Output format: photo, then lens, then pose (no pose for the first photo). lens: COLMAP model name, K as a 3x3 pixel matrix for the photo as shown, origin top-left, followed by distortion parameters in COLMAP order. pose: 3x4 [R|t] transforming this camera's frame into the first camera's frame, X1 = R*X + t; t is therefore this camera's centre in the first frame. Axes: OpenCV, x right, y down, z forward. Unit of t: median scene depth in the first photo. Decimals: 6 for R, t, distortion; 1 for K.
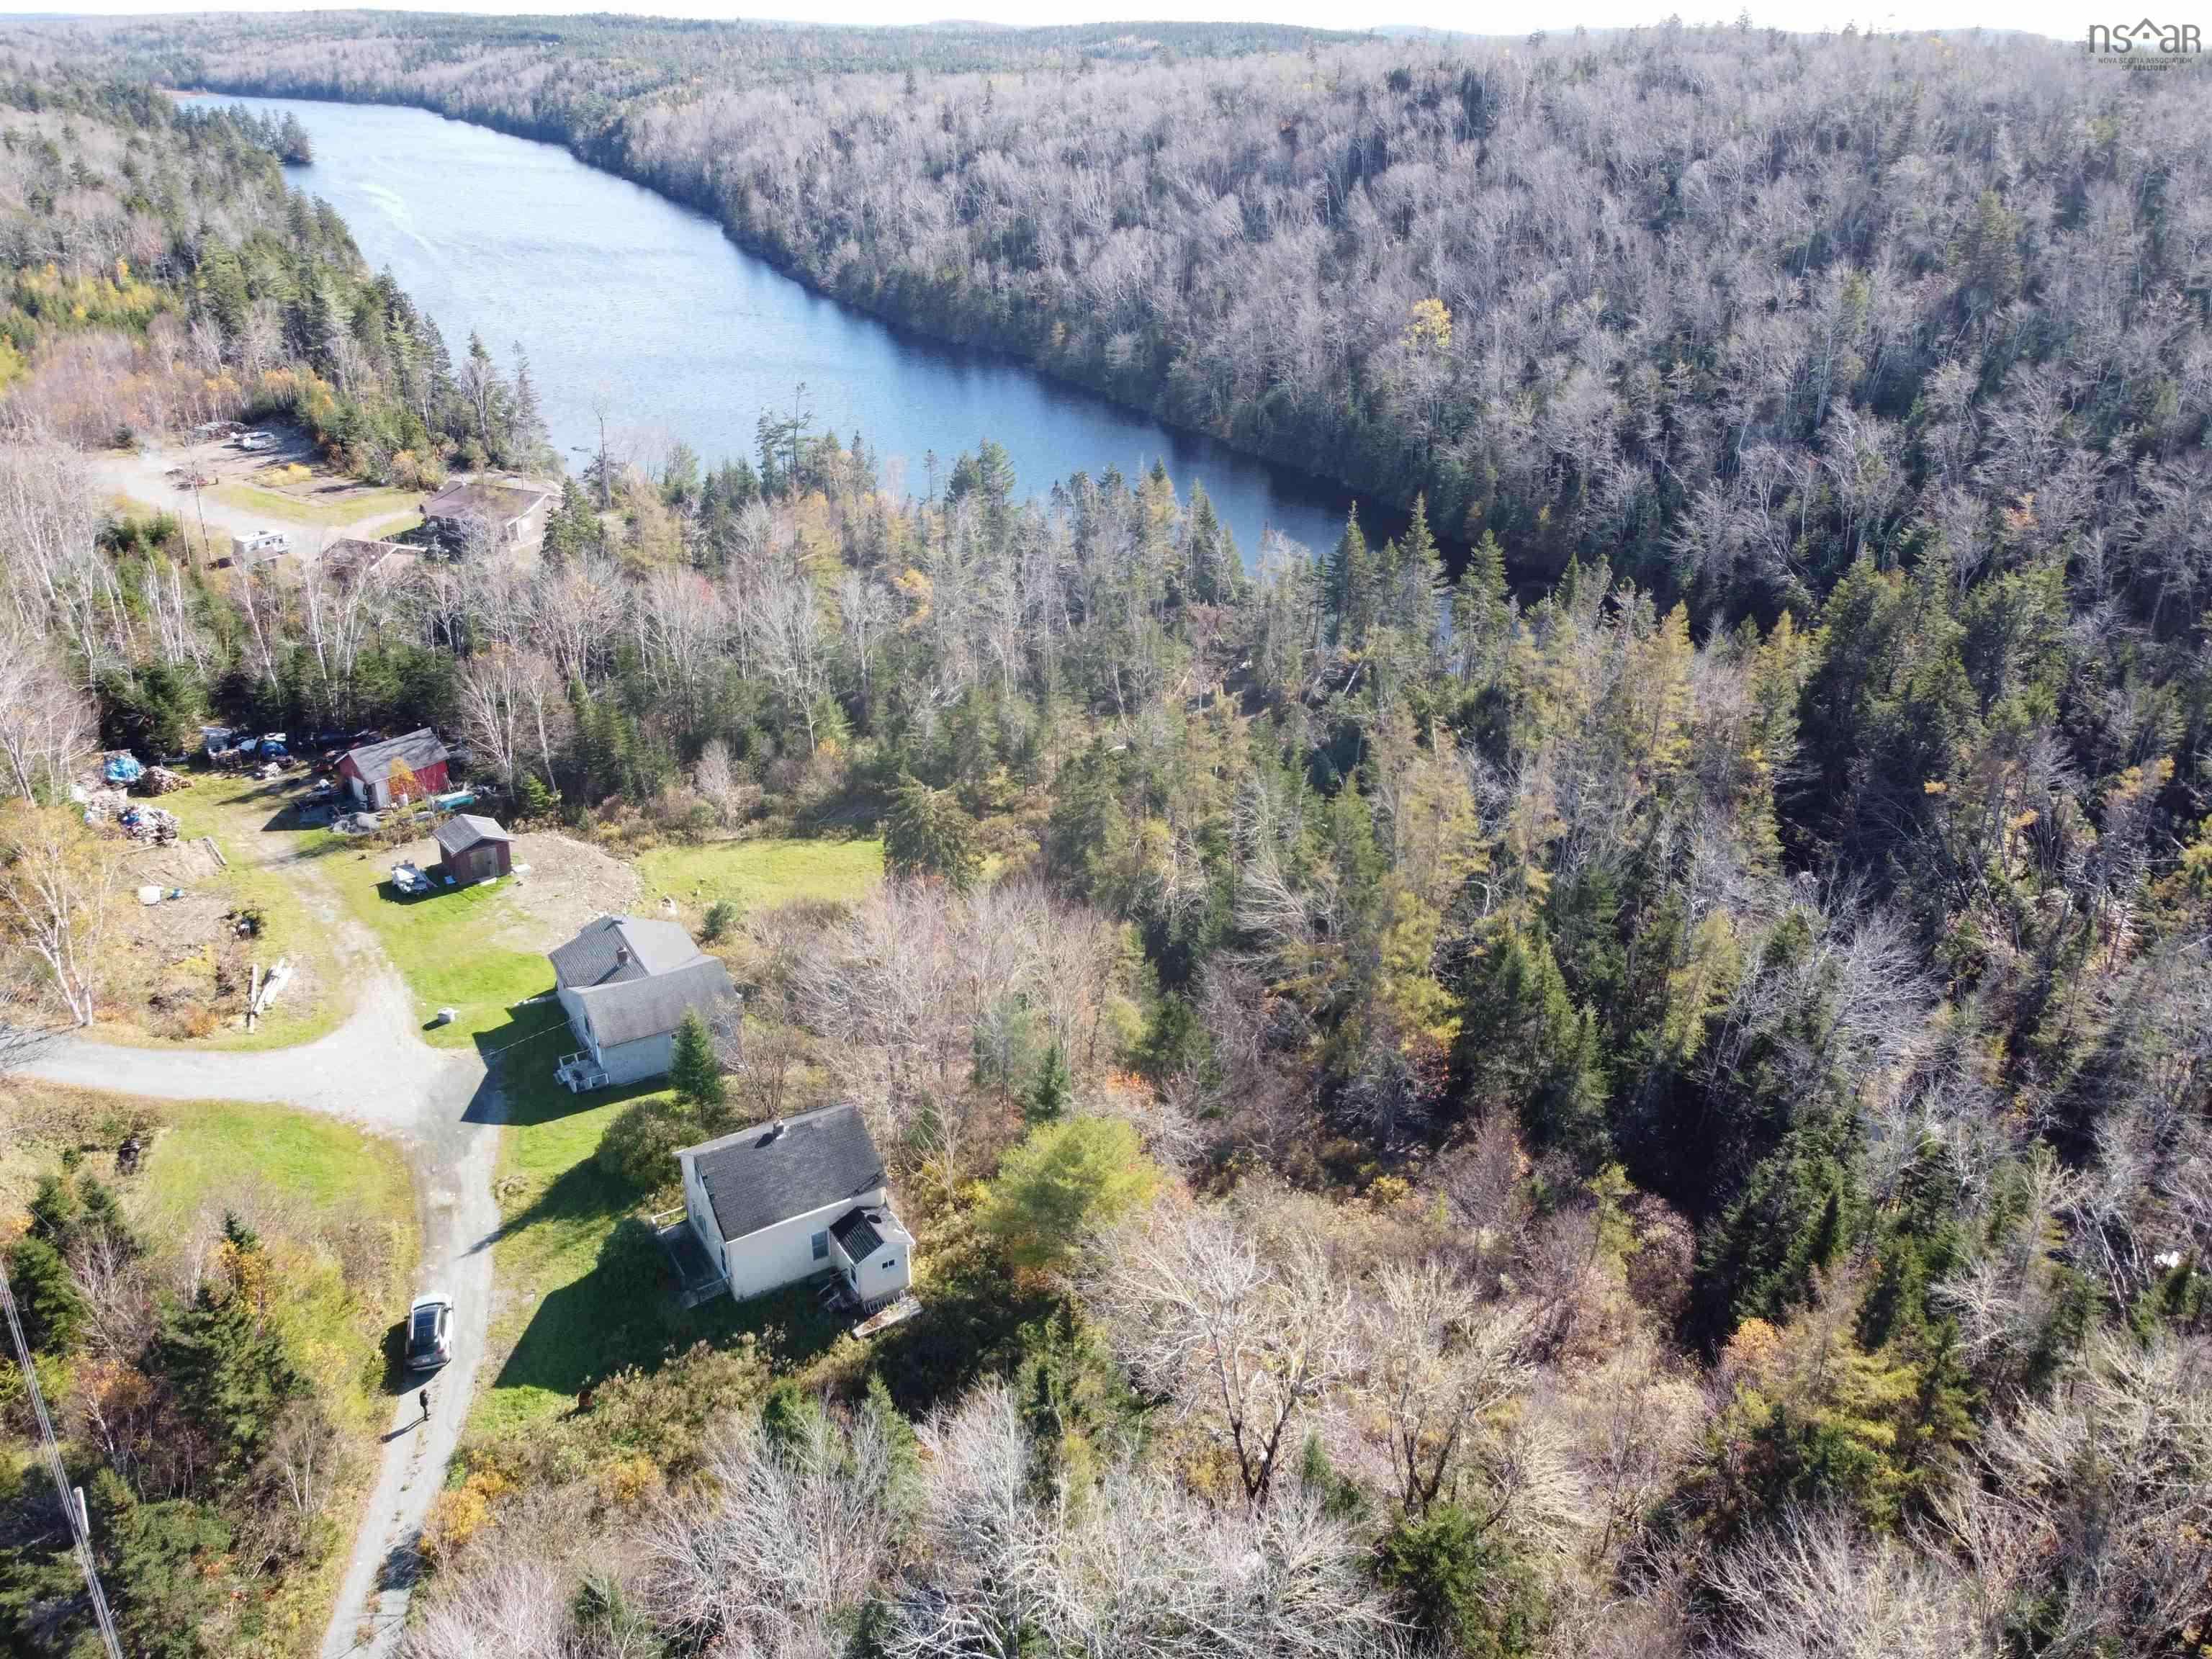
lens RADIAL K [[1655.1, 0, 1101.7], [0, 1655.1, 840.8], [0, 0, 1]] dist [-0.021626, 0.014657]
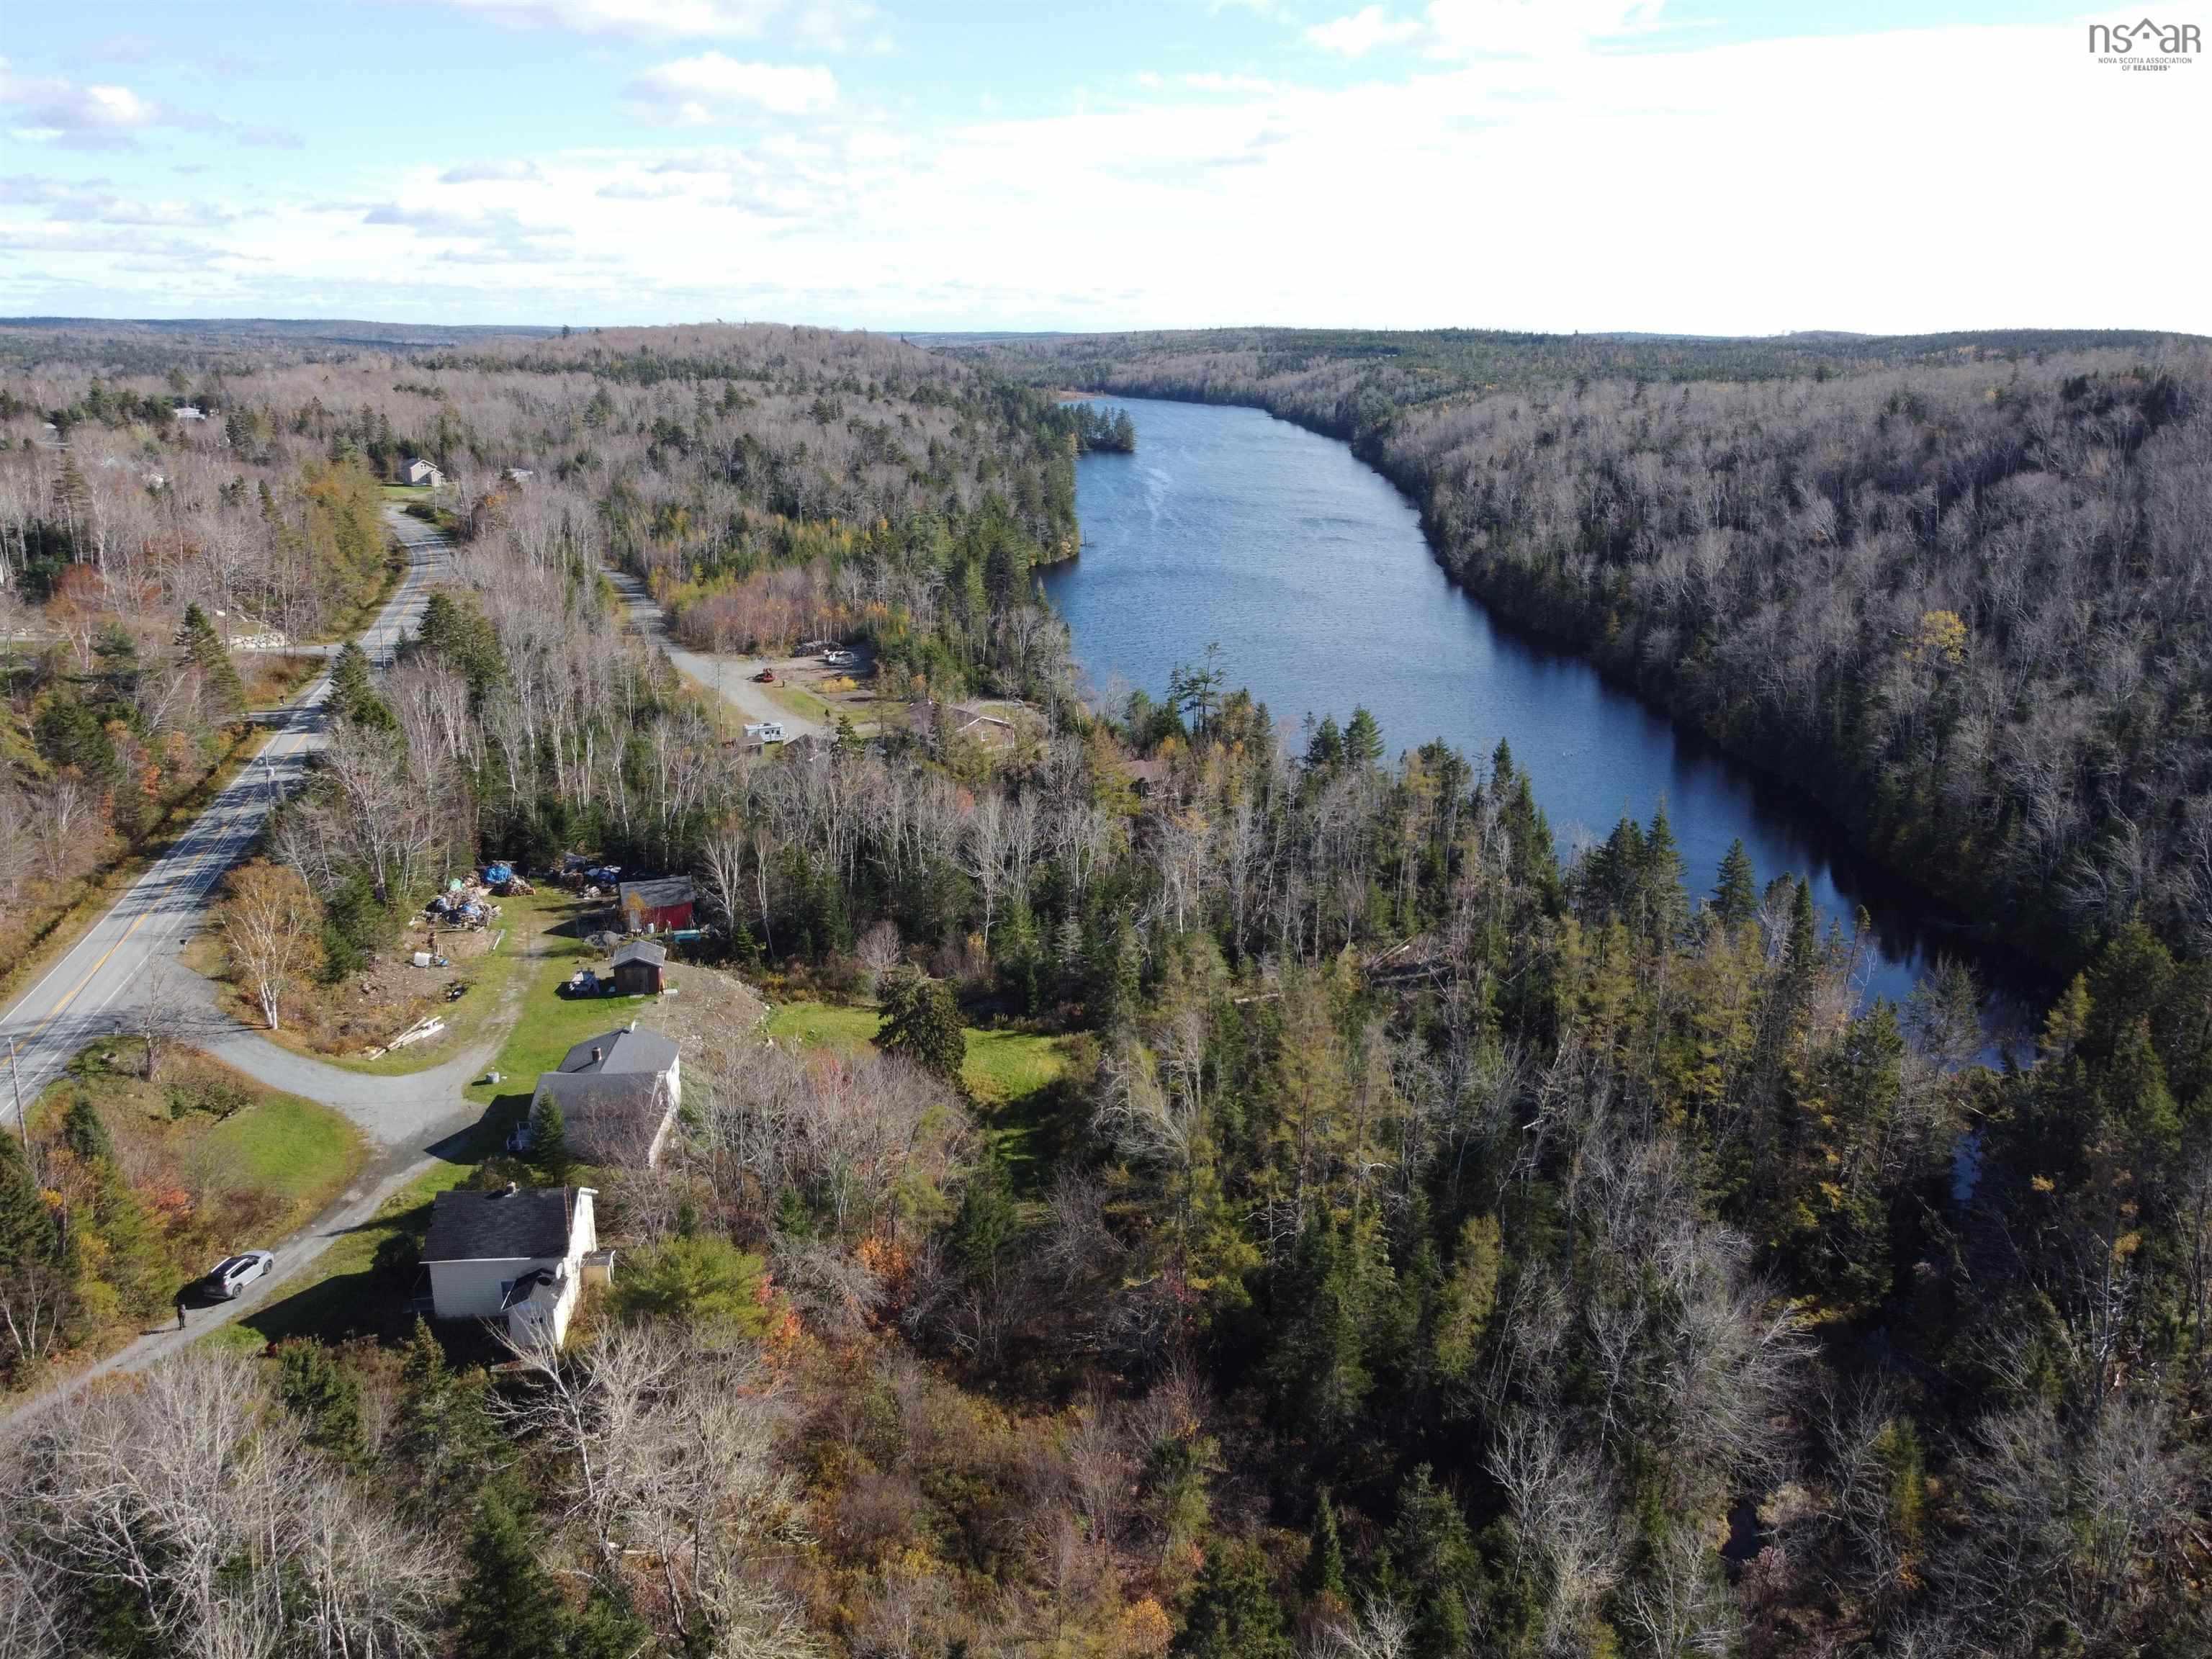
lens RADIAL K [[1655.1, 0, 1120.9], [0, 1655.1, 834.6], [0, 0, 1]] dist [-0.021626, 0.014657]
pose [[0.885935, 0.122864, -0.447240, 0.404383], [-0.196113, 0.973067, -0.121161, -0.011596], [0.420308, 0.195051, 0.886170, 0.036197]]
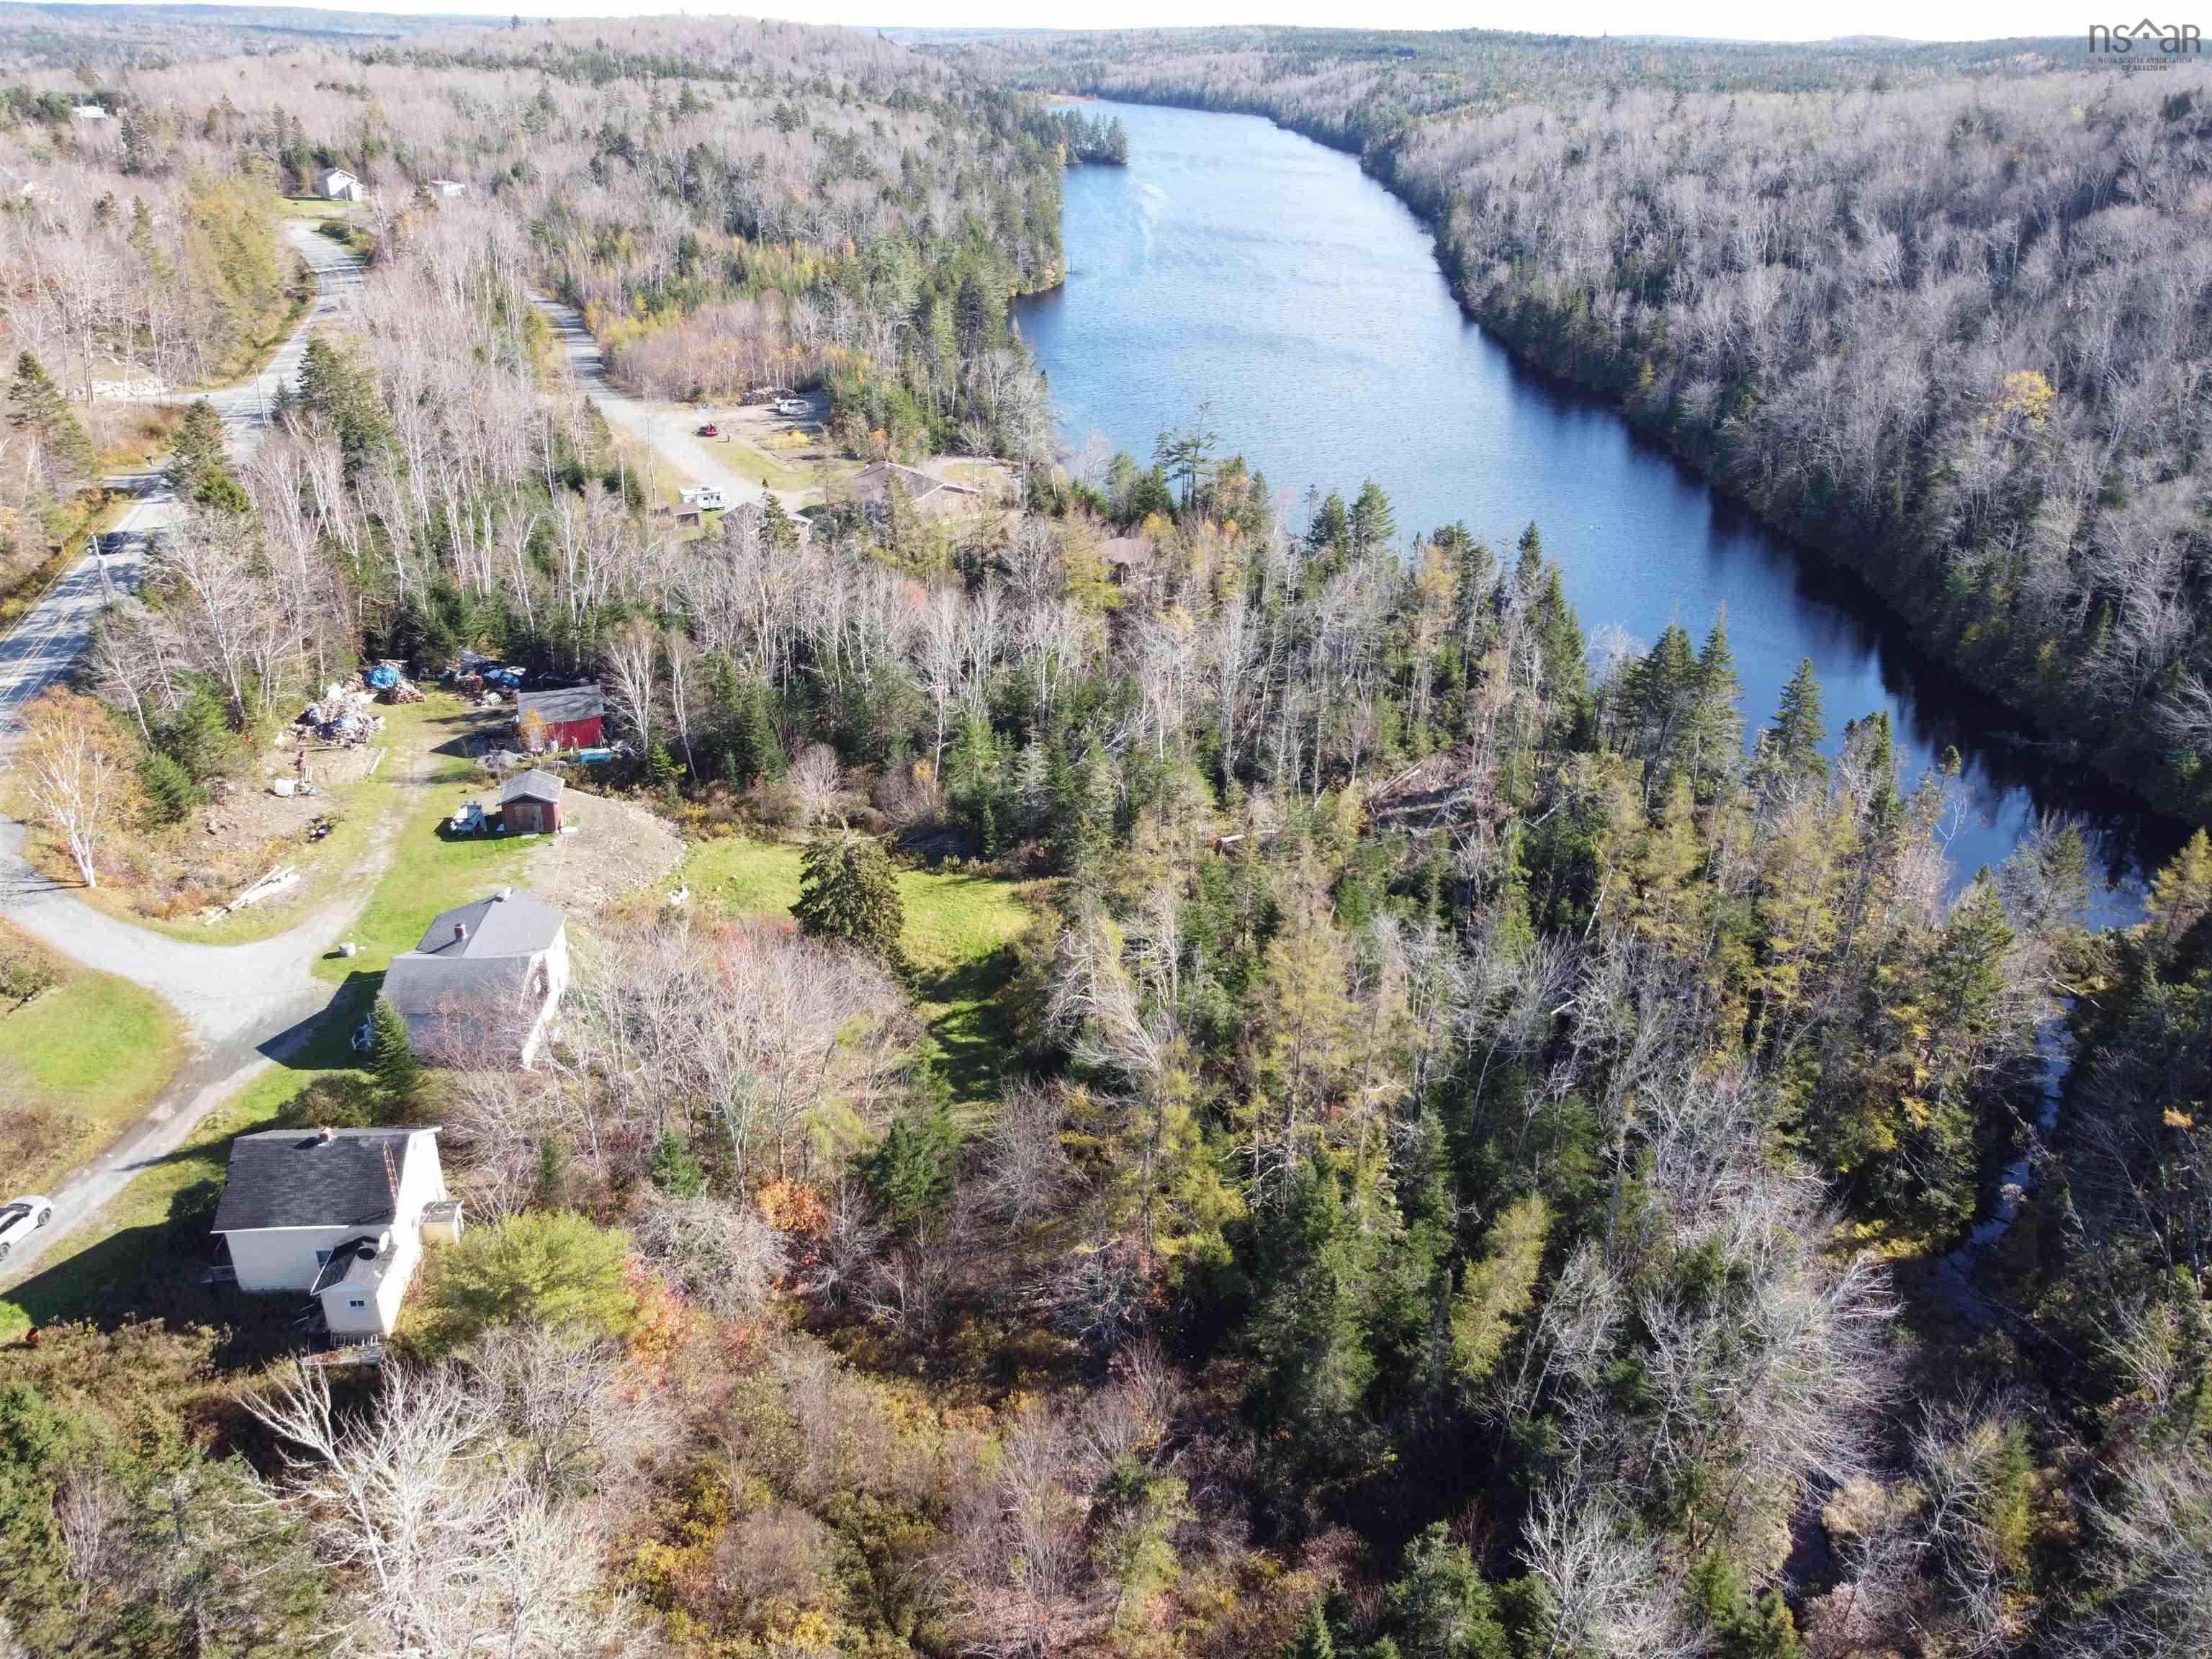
lens RADIAL K [[1655.1, 0, 1120.4], [0, 1655.1, 828.2], [0, 0, 1]] dist [-0.021626, 0.014657]
pose [[0.886654, 0.197991, -0.417904, 0.342511], [-0.203984, 0.978490, 0.030794, -0.076074], [0.415012, 0.057943, 0.907969, 0.165246]]
